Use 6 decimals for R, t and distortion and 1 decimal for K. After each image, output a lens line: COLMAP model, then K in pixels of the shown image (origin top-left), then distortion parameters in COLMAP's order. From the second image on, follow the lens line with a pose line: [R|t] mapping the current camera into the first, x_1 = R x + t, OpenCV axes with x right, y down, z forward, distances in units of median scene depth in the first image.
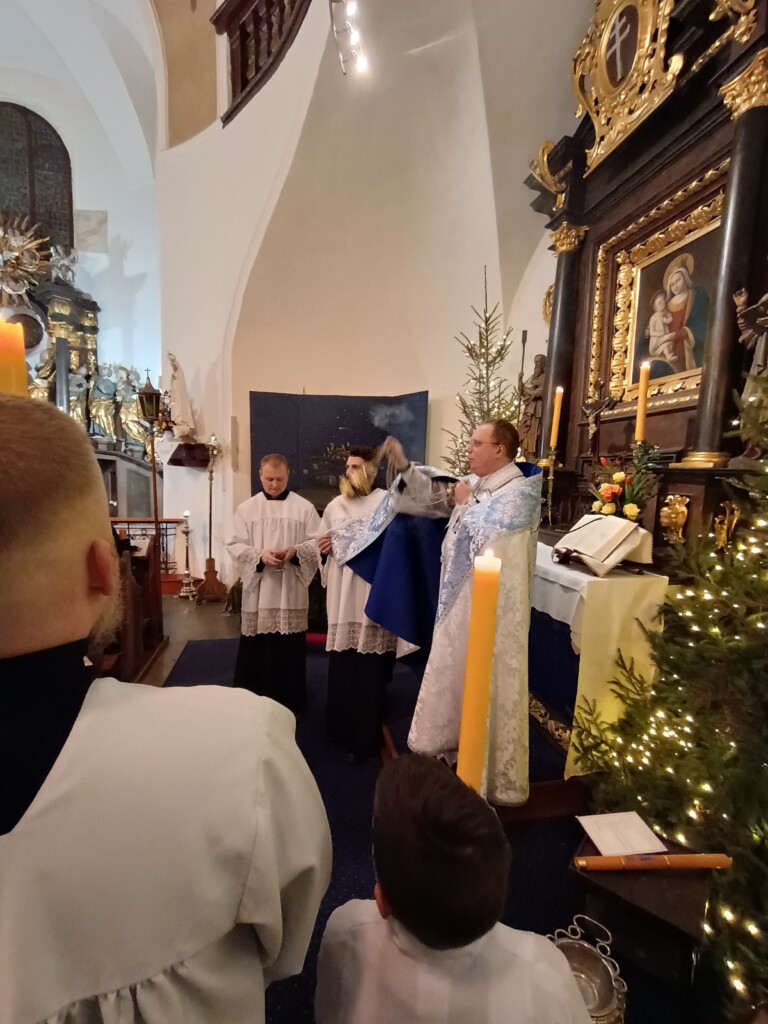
lens RADIAL K [[461.0, 0, 384.0], [0, 461.0, 512.0], [0, 0, 1]] dist [-0.000134, 0.002038]
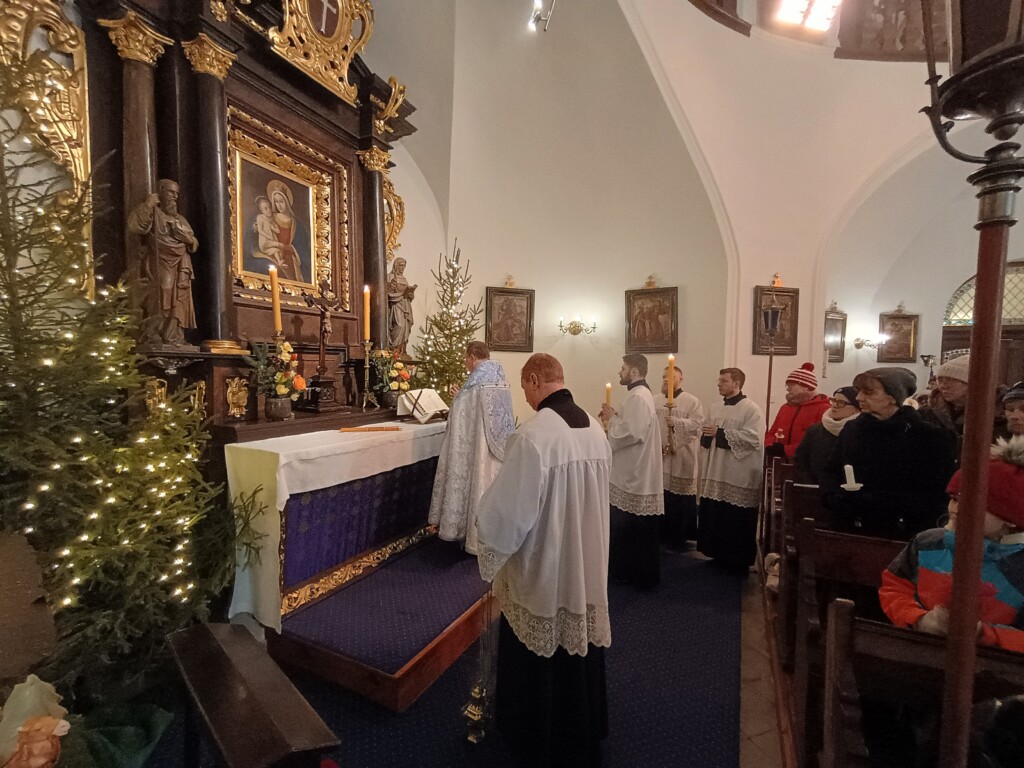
lens RADIAL K [[481.0, 0, 521.9], [0, 481.0, 373.1], [0, 0, 1]] dist [0.001632, 0.000098]
pose [[-0.792054, -0.050947, 0.608321, -0.608029], [0.009625, 0.995345, 0.095892, -0.151256], [-0.610375, 0.081807, -0.787877, 1.506930]]
